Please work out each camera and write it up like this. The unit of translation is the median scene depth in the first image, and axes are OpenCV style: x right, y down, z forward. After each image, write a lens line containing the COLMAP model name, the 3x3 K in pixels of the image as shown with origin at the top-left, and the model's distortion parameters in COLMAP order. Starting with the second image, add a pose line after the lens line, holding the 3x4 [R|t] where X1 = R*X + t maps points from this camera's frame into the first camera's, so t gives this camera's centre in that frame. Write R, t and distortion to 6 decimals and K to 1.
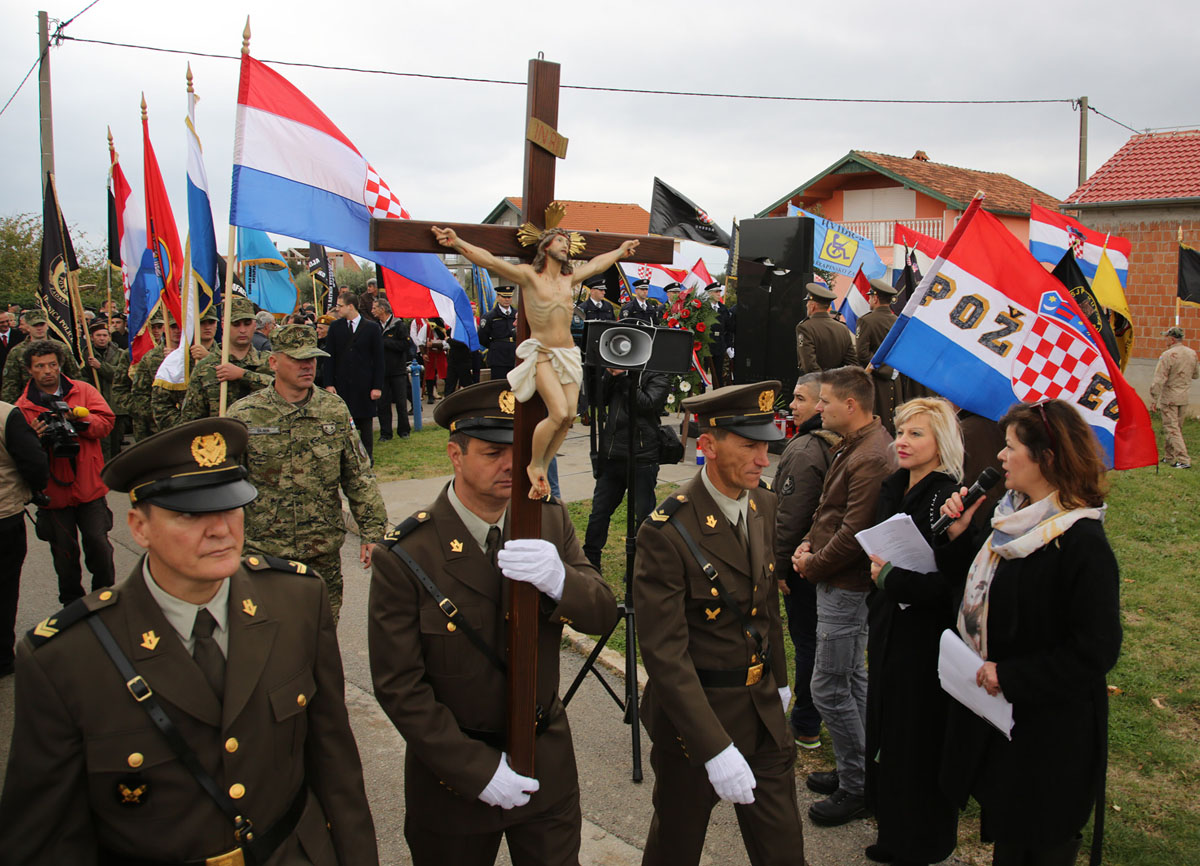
lens RADIAL K [[1015.8, 0, 700.5], [0, 1015.8, 398.3], [0, 0, 1]] dist [-0.136642, 0.003638]
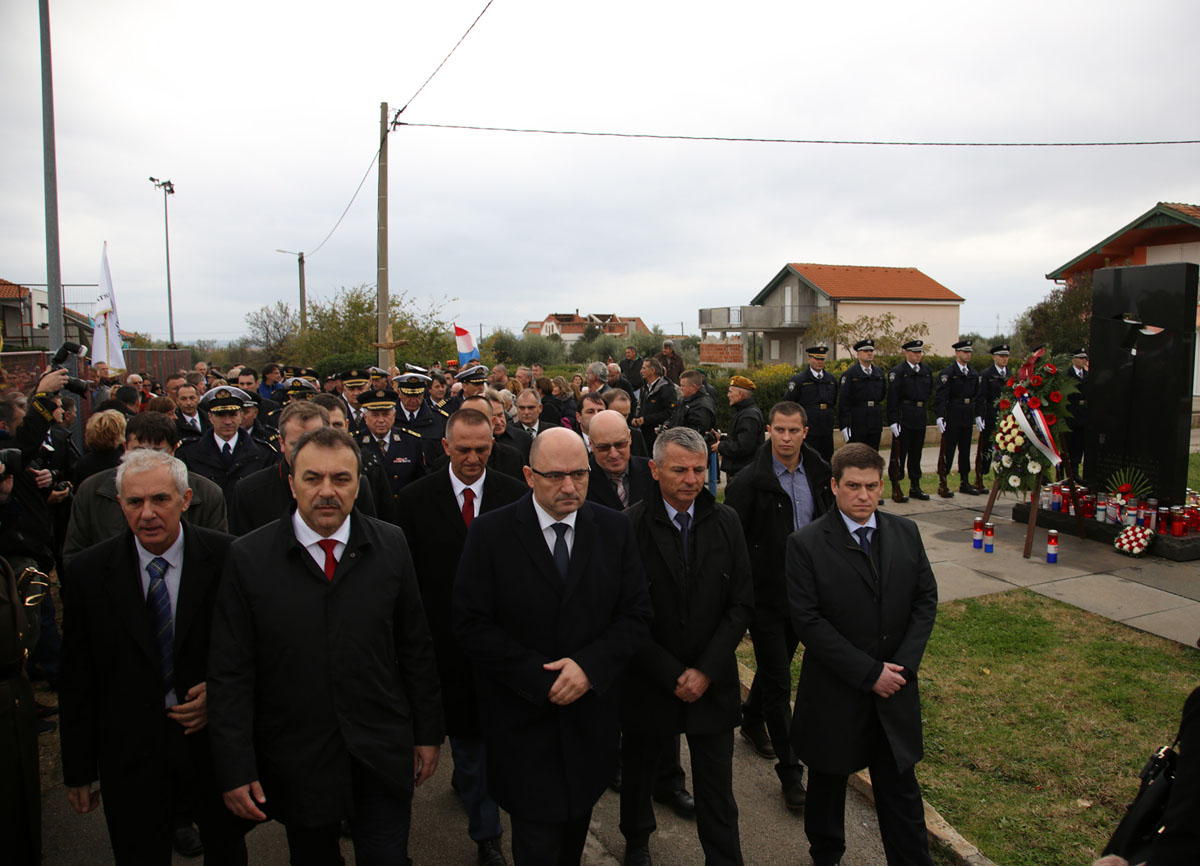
lens RADIAL K [[908.5, 0, 600.0], [0, 908.5, 433.0], [0, 0, 1]] dist [-0.199130, 0.135989]
pose [[0.929060, 0.023944, -0.369154, -0.064530], [-0.030384, 0.999471, -0.011640, -0.016258], [0.368679, 0.022031, 0.929295, 0.155498]]
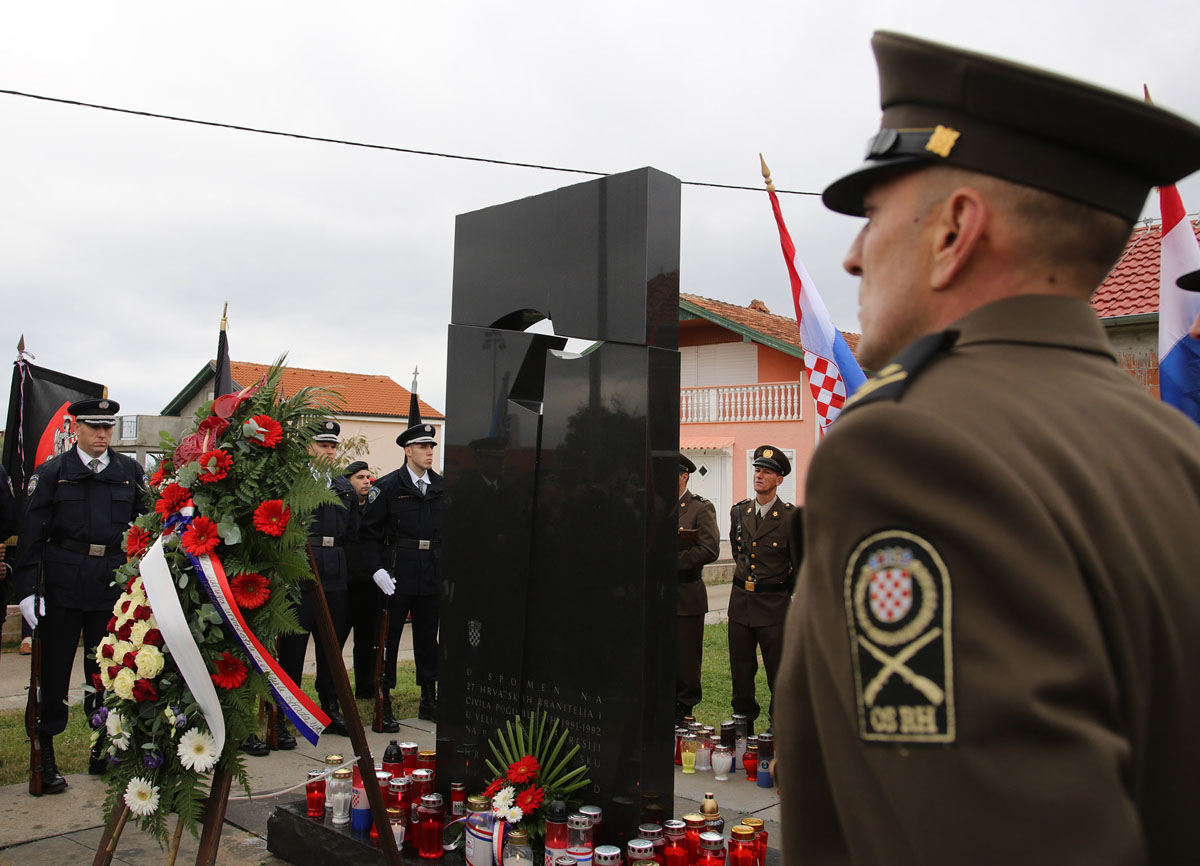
lens RADIAL K [[1010.3, 0, 600.0], [0, 1010.3, 433.0], [0, 0, 1]] dist [-0.096738, 0.004331]
pose [[0.994161, 0.015547, 0.106777, 0.043836], [0.003136, 0.984983, -0.172622, -0.036347], [-0.107857, 0.171949, 0.979184, 0.569702]]
